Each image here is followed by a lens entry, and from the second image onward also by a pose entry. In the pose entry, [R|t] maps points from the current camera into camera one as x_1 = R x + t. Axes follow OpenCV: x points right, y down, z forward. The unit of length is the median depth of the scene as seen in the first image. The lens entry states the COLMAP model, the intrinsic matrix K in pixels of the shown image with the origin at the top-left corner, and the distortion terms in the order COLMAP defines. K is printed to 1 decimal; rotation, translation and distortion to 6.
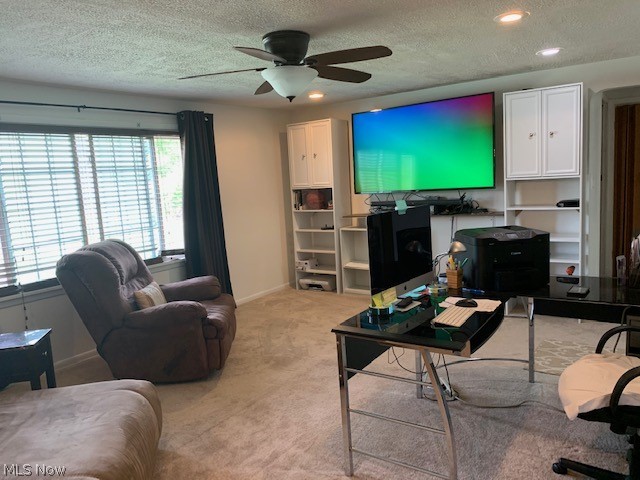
lens RADIAL K [[498.5, 0, 315.5], [0, 498.5, 237.2], [0, 0, 1]] dist [0.052249, -0.084478]
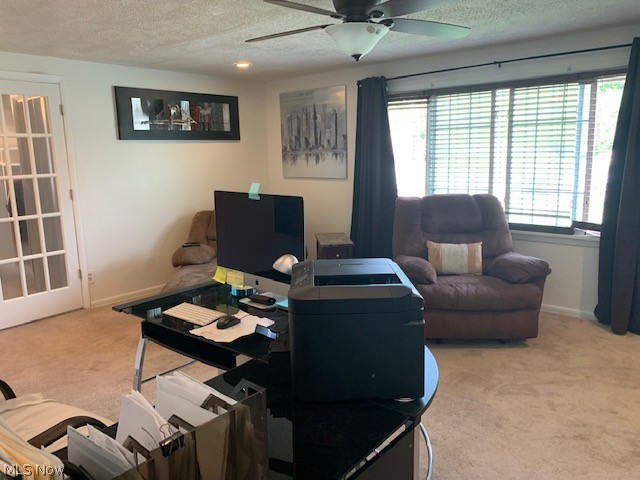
lens RADIAL K [[498.5, 0, 315.5], [0, 498.5, 237.2], [0, 0, 1]] dist [0.052249, -0.084478]
pose [[-0.132896, 0.234582, -0.962969, 0.822522], [-0.091598, 0.964522, 0.247601, -0.168059], [0.986888, 0.121111, -0.106694, 0.977571]]
